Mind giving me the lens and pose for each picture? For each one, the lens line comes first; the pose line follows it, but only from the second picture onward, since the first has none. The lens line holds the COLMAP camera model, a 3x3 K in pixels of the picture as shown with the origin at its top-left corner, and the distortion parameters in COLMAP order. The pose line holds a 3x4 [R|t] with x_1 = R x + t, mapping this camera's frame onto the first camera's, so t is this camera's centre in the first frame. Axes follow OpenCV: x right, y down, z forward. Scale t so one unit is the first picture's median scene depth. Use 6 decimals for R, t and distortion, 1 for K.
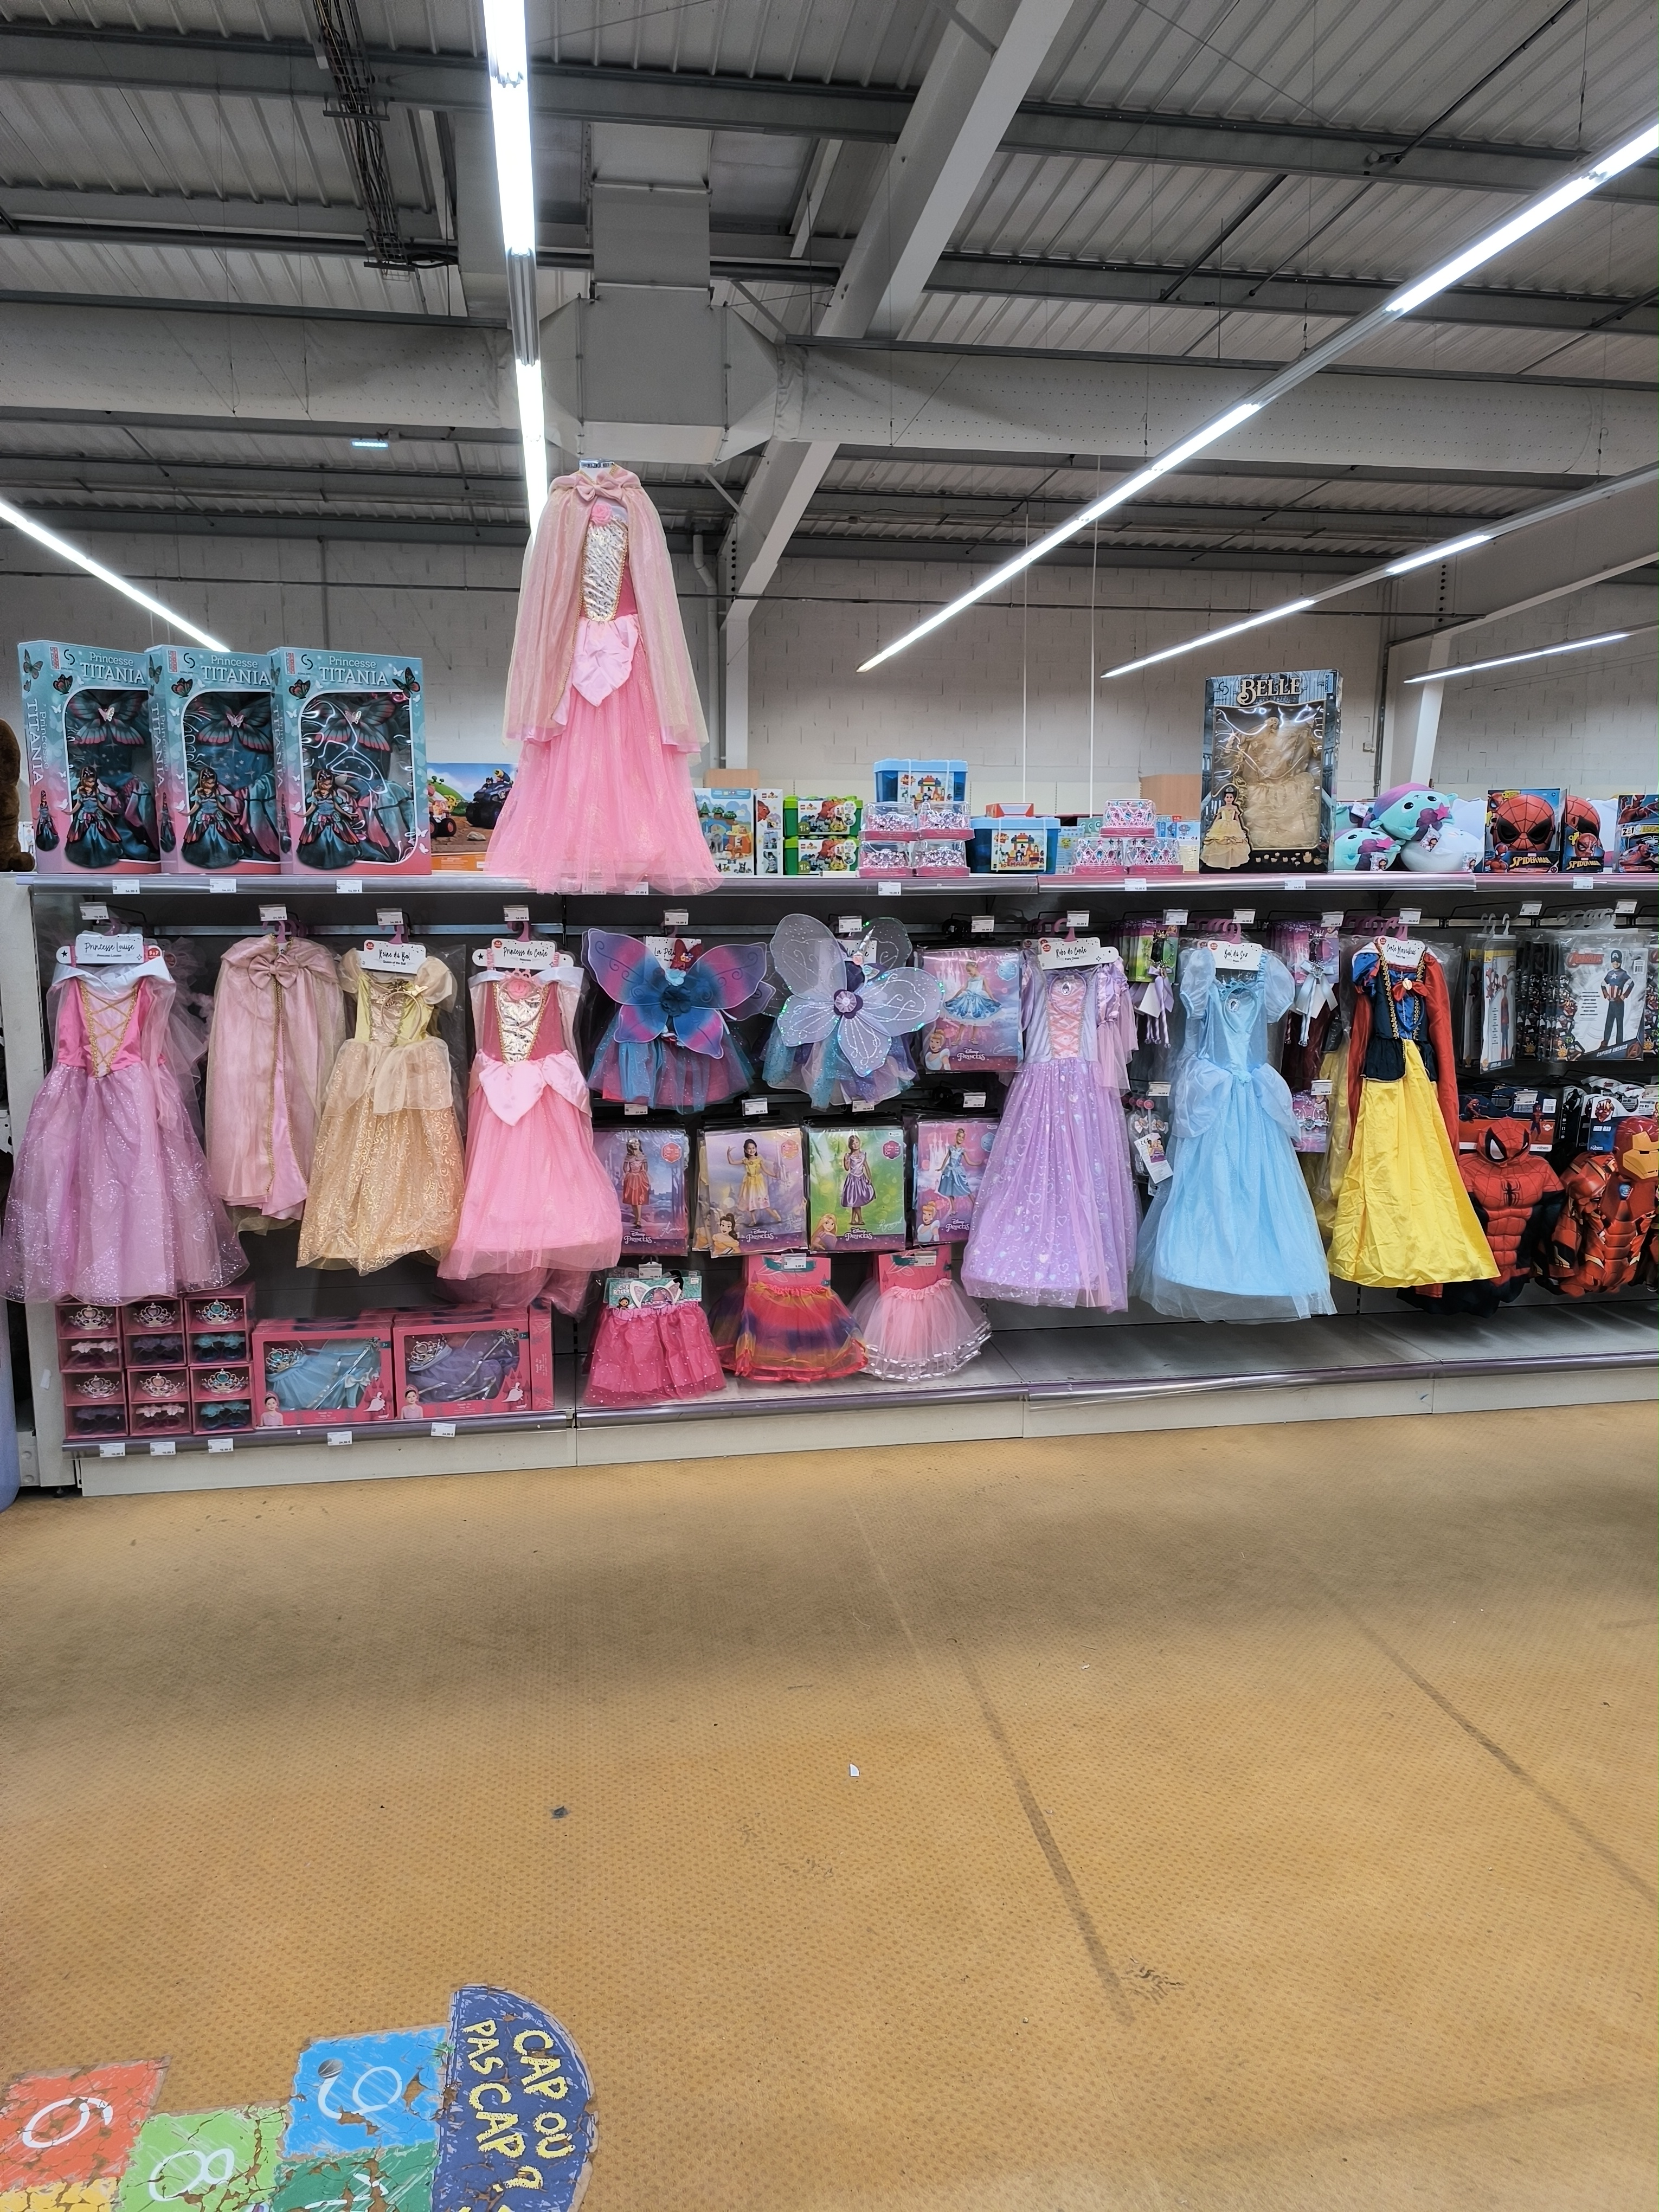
lens RADIAL K [[1514.1, 0, 801.3], [0, 1514.1, 1124.2], [0, 0, 1]] dist [0.047794, -0.045846]
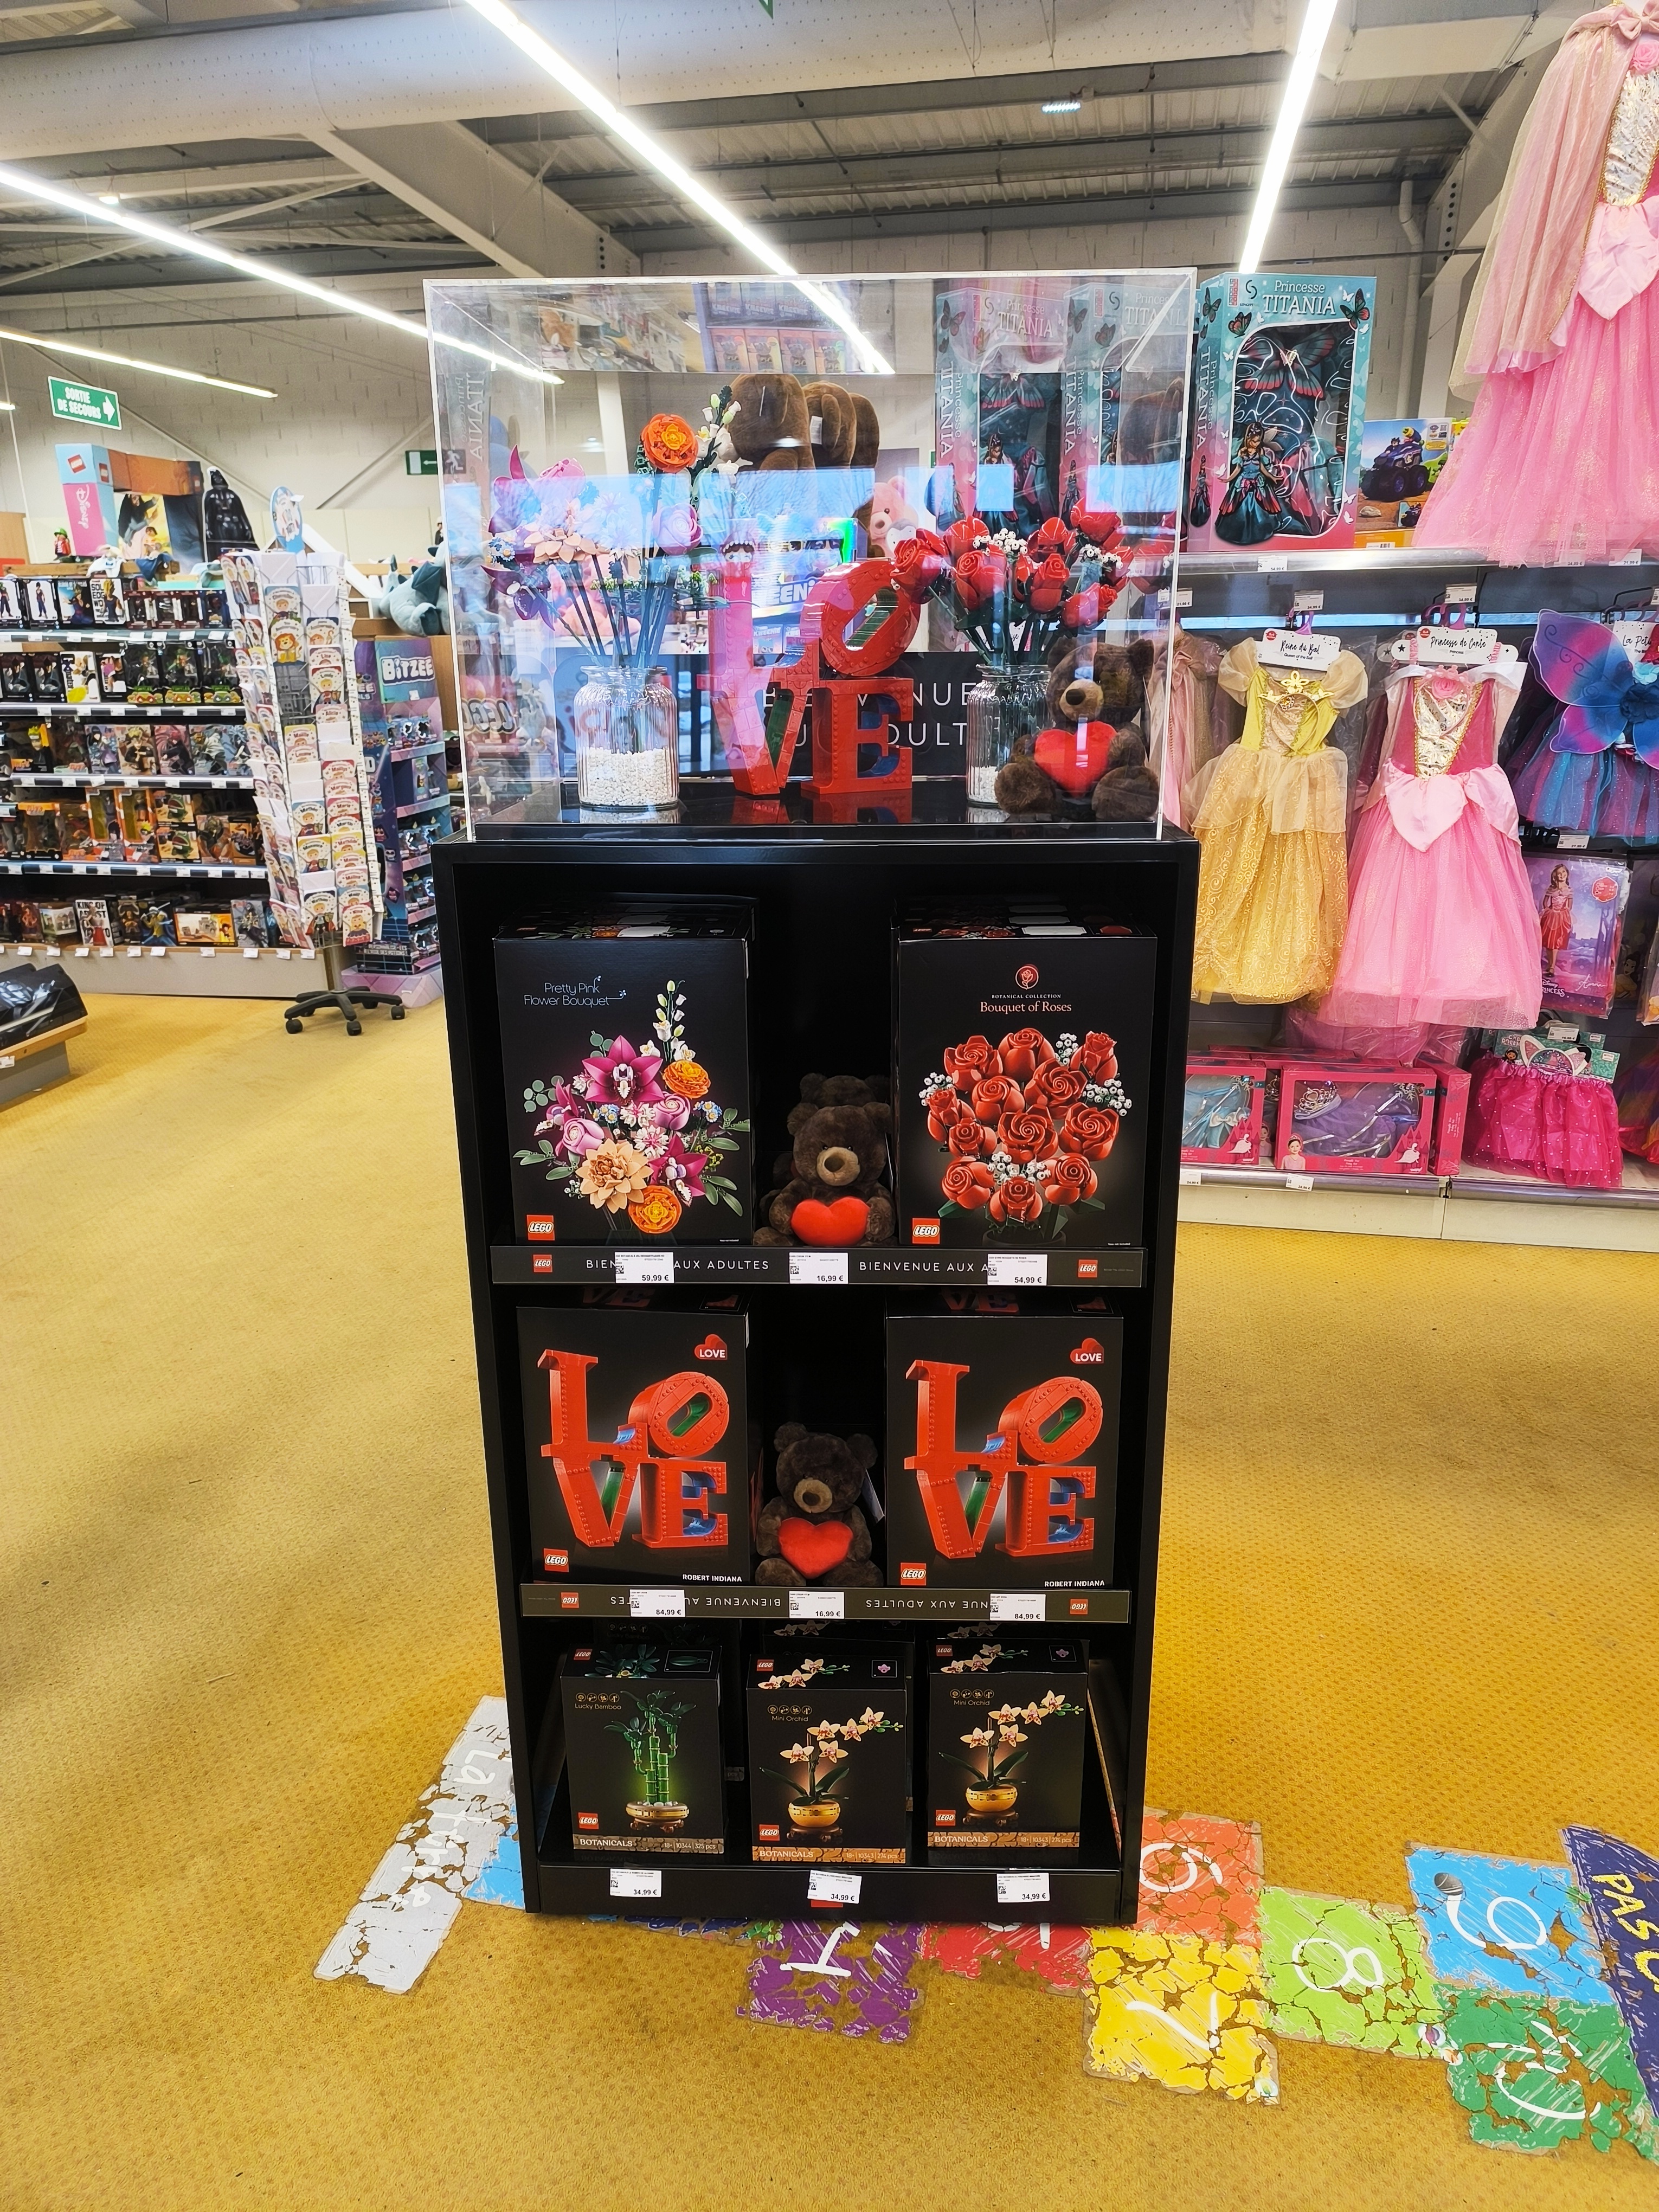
lens RADIAL K [[1514.1, 0, 828.2], [0, 1514.1, 1116.4], [0, 0, 1]] dist [0.047794, -0.045846]
pose [[0.935696, 0.099368, -0.338526, -0.196025], [-0.043670, 0.984759, 0.168352, 0.018364], [0.350095, -0.142743, 0.925774, 0.052163]]
